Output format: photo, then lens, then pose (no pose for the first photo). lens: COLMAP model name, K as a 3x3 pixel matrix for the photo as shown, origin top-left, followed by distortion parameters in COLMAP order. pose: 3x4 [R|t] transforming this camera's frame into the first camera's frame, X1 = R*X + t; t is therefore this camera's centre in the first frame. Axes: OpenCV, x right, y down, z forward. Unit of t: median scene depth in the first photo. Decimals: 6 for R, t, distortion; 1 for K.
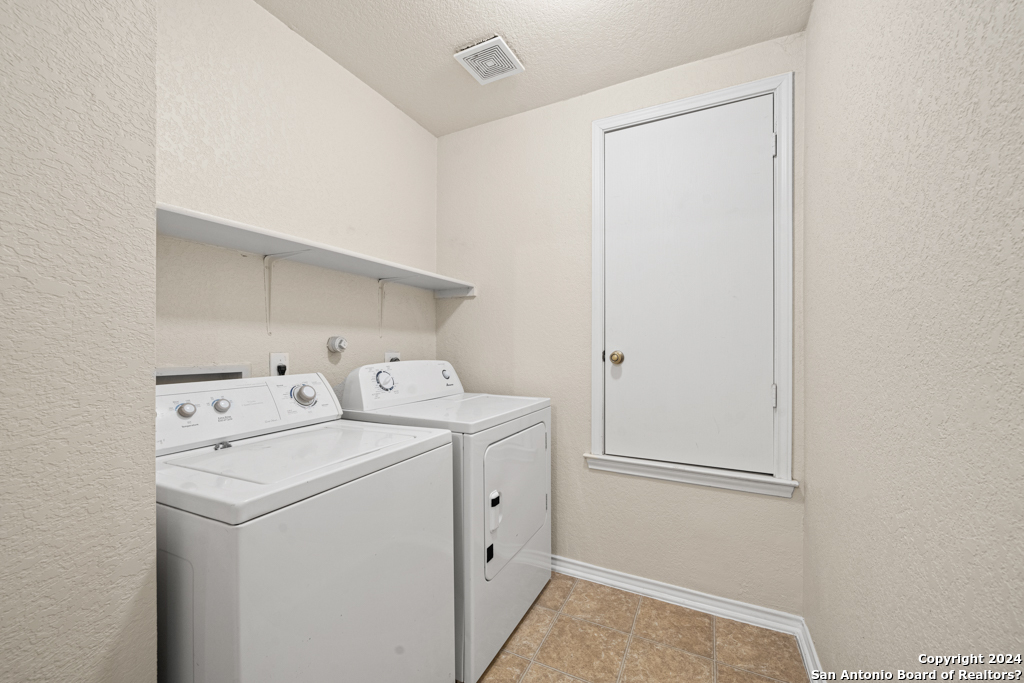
lens RADIAL K [[396.0, 0, 510.0], [0, 396.0, 344.9], [0, 0, 1]] dist [-0.002173, -0.000299]
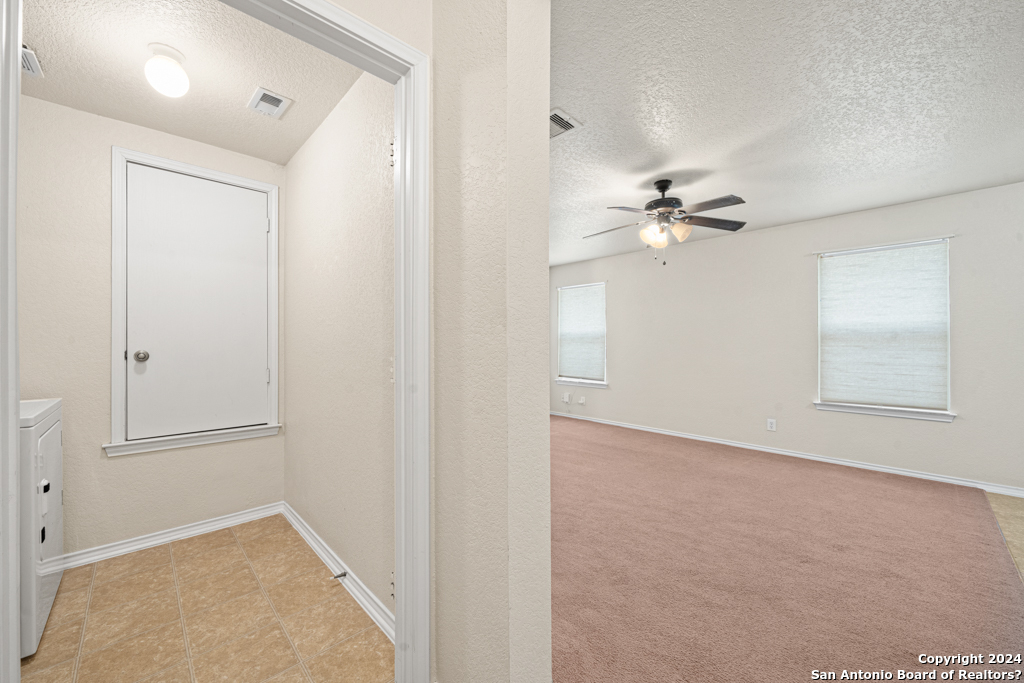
lens RADIAL K [[396.0, 0, 510.0], [0, 396.0, 344.9], [0, 0, 1]] dist [-0.002173, -0.000299]
pose [[0.330286, -0.002029, 0.943879, -0.536319], [0.000823, 0.999998, 0.001862, -0.003745], [-0.943881, 0.000162, 0.330287, -0.483769]]
